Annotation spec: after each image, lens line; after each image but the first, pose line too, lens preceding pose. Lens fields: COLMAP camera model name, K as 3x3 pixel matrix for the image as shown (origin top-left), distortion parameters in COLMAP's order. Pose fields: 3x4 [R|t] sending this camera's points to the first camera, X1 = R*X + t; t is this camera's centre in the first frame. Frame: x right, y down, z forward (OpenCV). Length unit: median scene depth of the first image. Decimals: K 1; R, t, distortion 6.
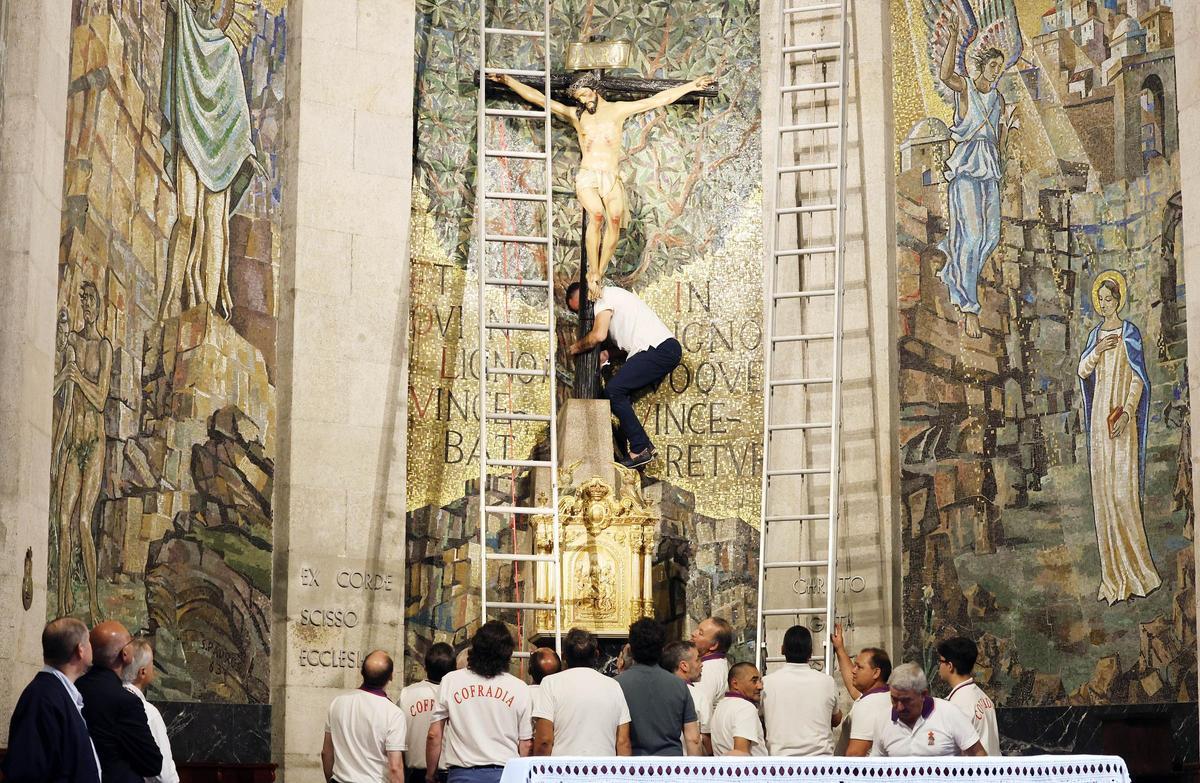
lens RADIAL K [[2442.2, 0, 600.0], [0, 2442.2, 391.5], [0, 0, 1]] dist [-0.215242, -0.069337]
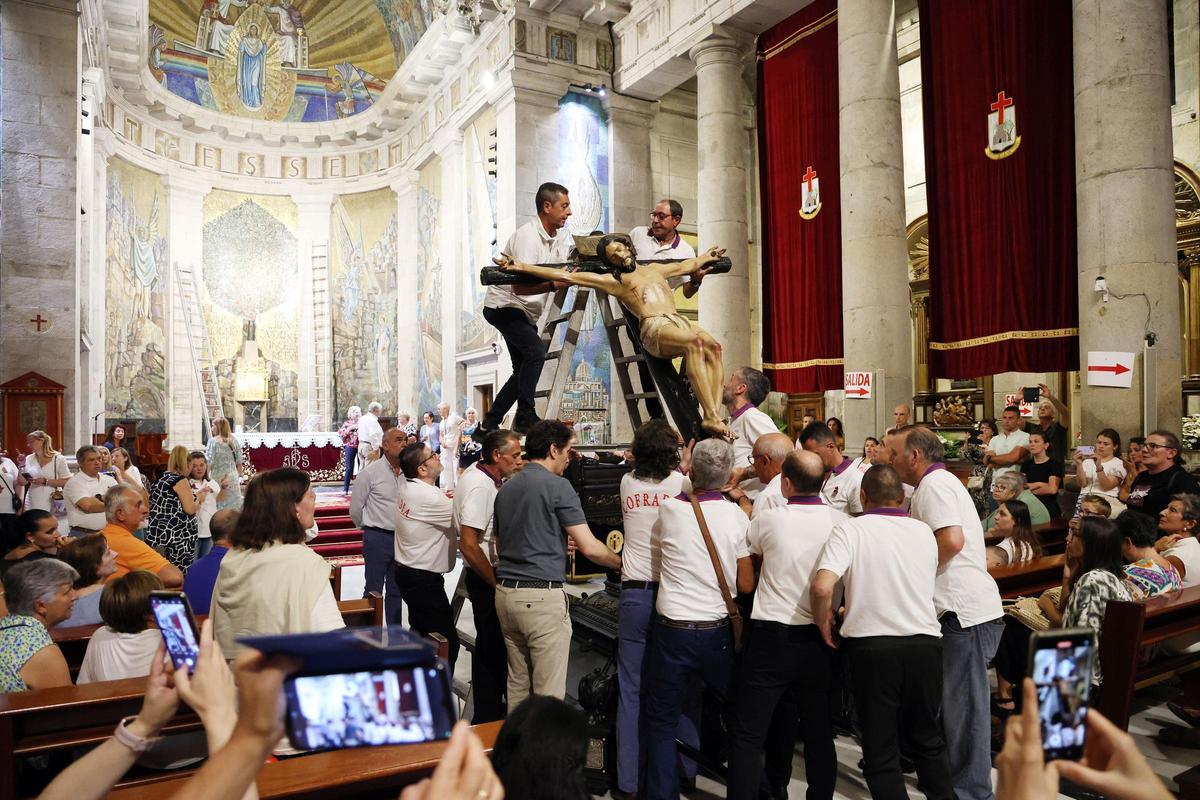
lens RADIAL K [[833.0, 0, 600.0], [0, 833.0, 400.0], [0, 0, 1]] dist [-0.036619, 0.001486]
pose [[0.932246, -0.006303, 0.361770, 0.037937], [-0.039865, 0.991972, 0.120012, -0.089030], [-0.359622, -0.126302, 0.924511, -0.485449]]
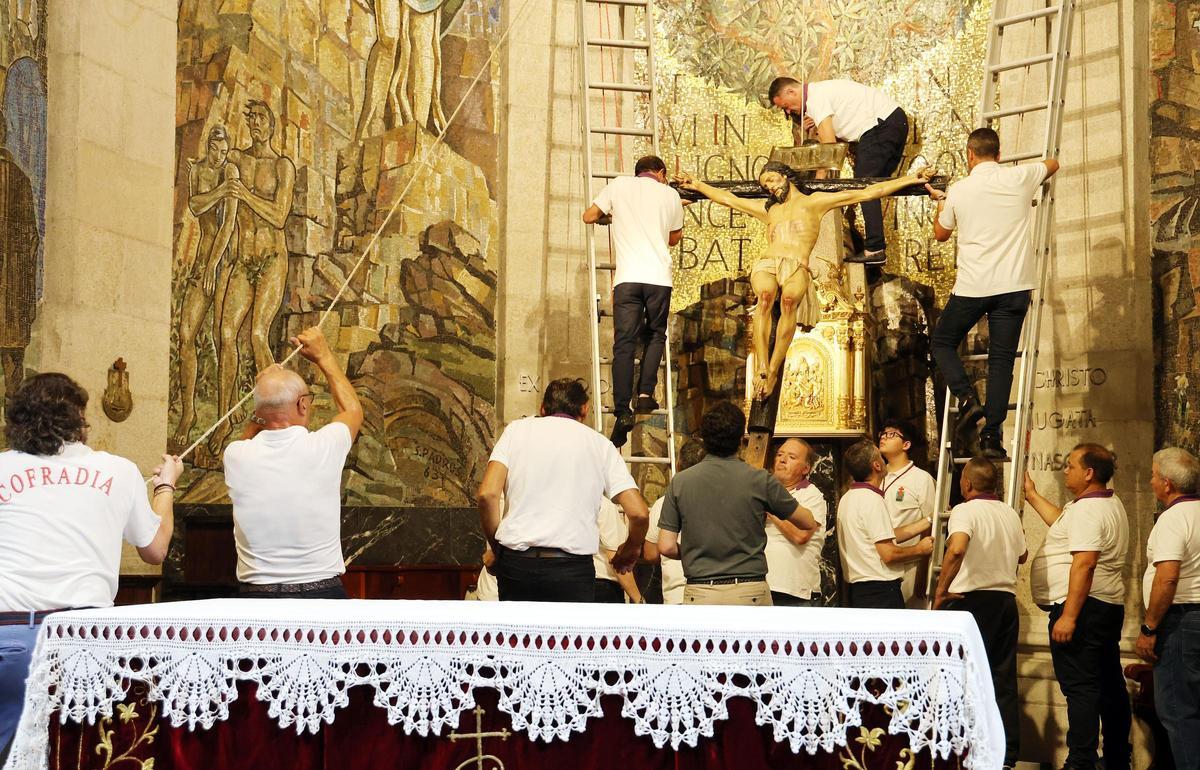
lens RADIAL K [[1691.5, 0, 600.0], [0, 1691.5, 385.0], [0, 0, 1]] dist [0.150186, 0.056231]
pose [[0.935264, -0.026478, -0.352959, 0.164421], [0.050043, 0.997073, 0.057806, 0.037286], [0.350395, -0.071727, 0.933852, 0.342501]]
